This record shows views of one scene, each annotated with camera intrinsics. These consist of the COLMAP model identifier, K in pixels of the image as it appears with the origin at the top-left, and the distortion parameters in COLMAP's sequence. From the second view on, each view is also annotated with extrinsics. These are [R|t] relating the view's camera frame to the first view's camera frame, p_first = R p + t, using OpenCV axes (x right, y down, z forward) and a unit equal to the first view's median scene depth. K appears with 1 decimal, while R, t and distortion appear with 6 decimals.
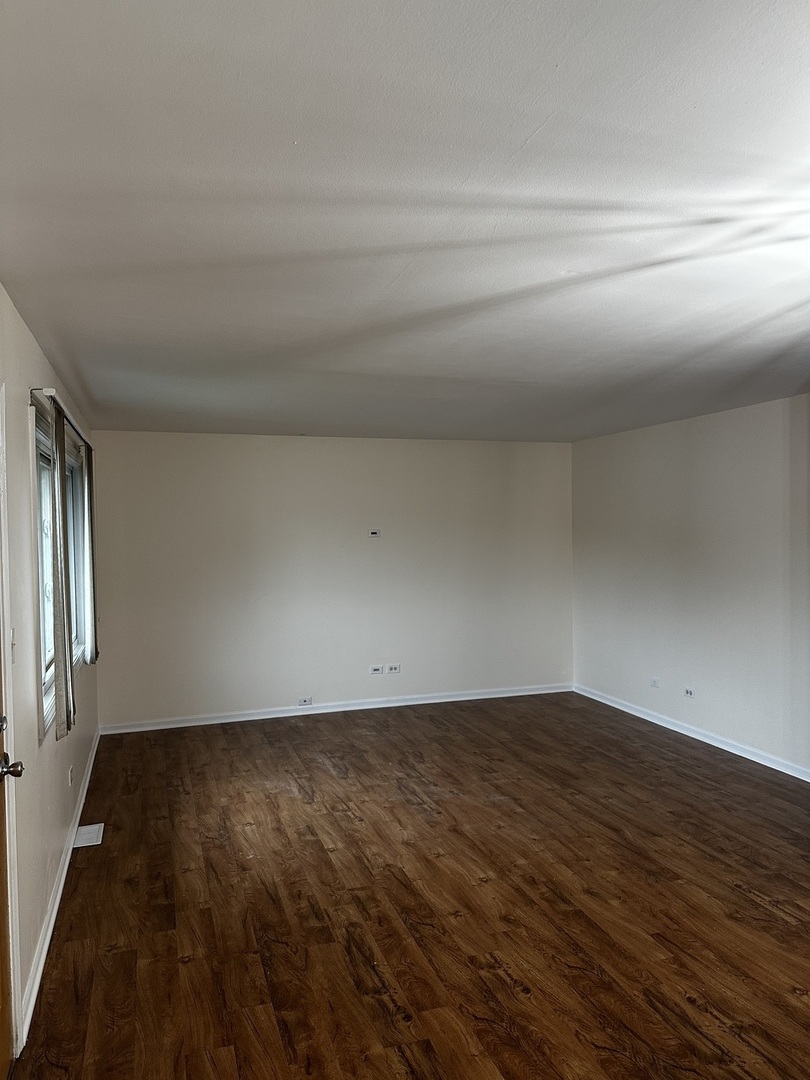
lens RADIAL K [[774.7, 0, 401.3], [0, 774.7, 540.9], [0, 0, 1]] dist [0.081856, -0.012863]
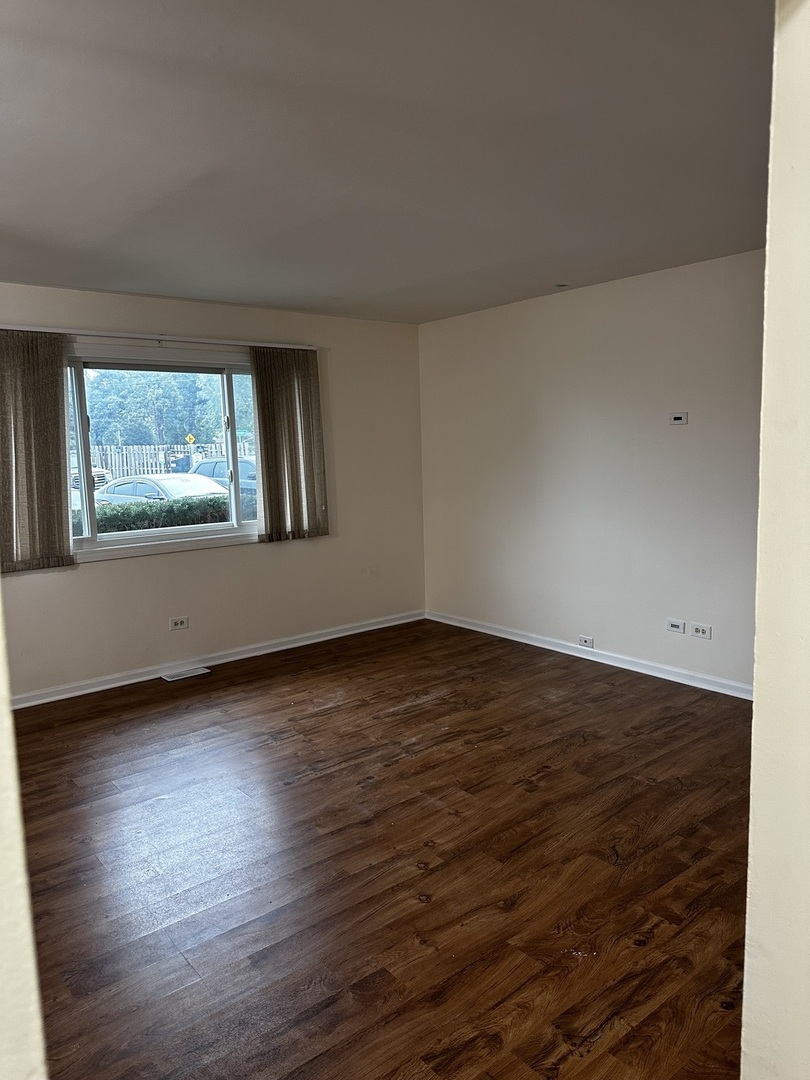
lens RADIAL K [[774.7, 0, 403.5], [0, 774.7, 540.5], [0, 0, 1]] dist [0.081856, -0.012863]
pose [[0.377041, 0.129315, -0.917125, 0.634767], [-0.012706, 0.990834, 0.134485, 0.007373], [0.926109, -0.039054, 0.375228, 0.692786]]
